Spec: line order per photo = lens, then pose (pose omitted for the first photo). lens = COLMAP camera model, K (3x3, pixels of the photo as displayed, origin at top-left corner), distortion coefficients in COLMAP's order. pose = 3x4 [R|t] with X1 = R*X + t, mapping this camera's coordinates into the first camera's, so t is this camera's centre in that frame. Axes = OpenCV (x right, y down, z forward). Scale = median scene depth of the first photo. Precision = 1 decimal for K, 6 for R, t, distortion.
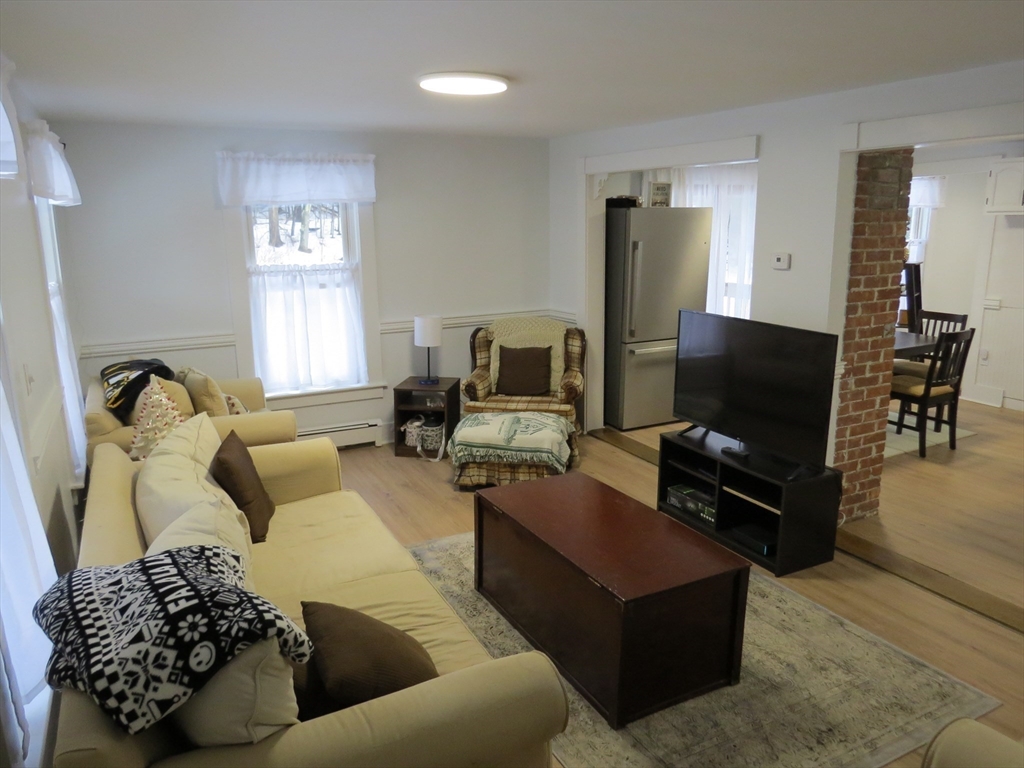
lens RADIAL K [[727.4, 0, 507.5], [0, 727.4, 381.2], [0, 0, 1]] dist [-0.031155, 0.012400]
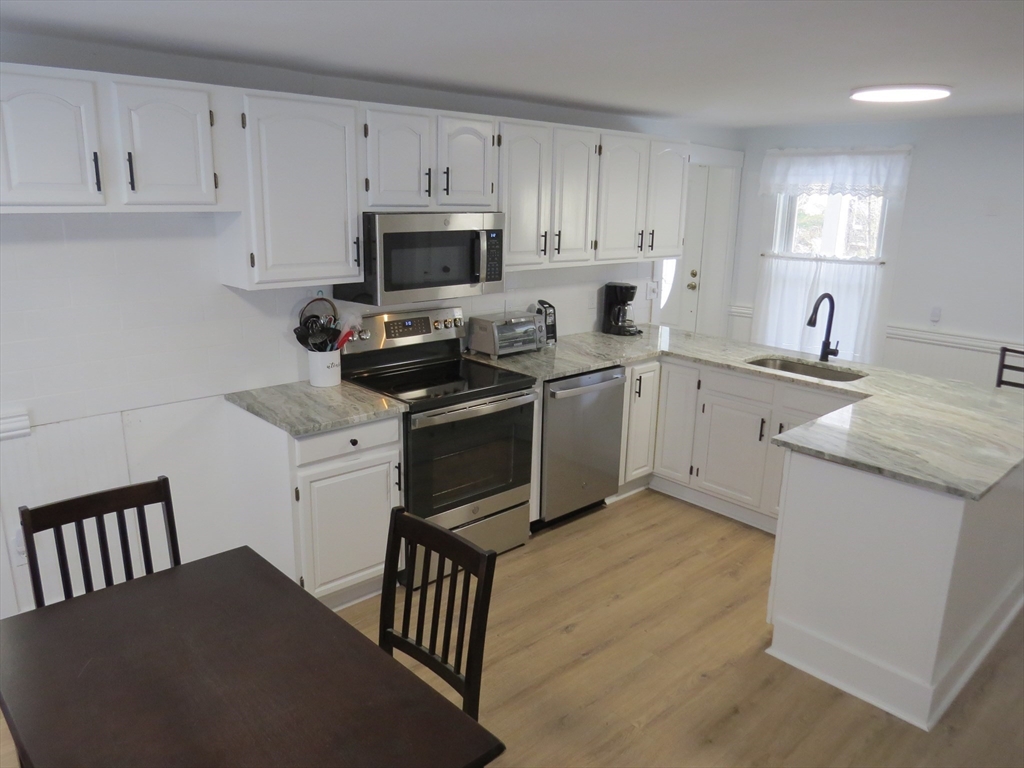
lens RADIAL K [[727.4, 0, 507.5], [0, 727.4, 381.2], [0, 0, 1]] dist [-0.031155, 0.012400]
pose [[-0.263185, -0.228949, 0.937185, 0.271830], [0.189446, 0.940254, 0.282900, -0.242759], [-0.945962, 0.252001, -0.204087, 1.010279]]
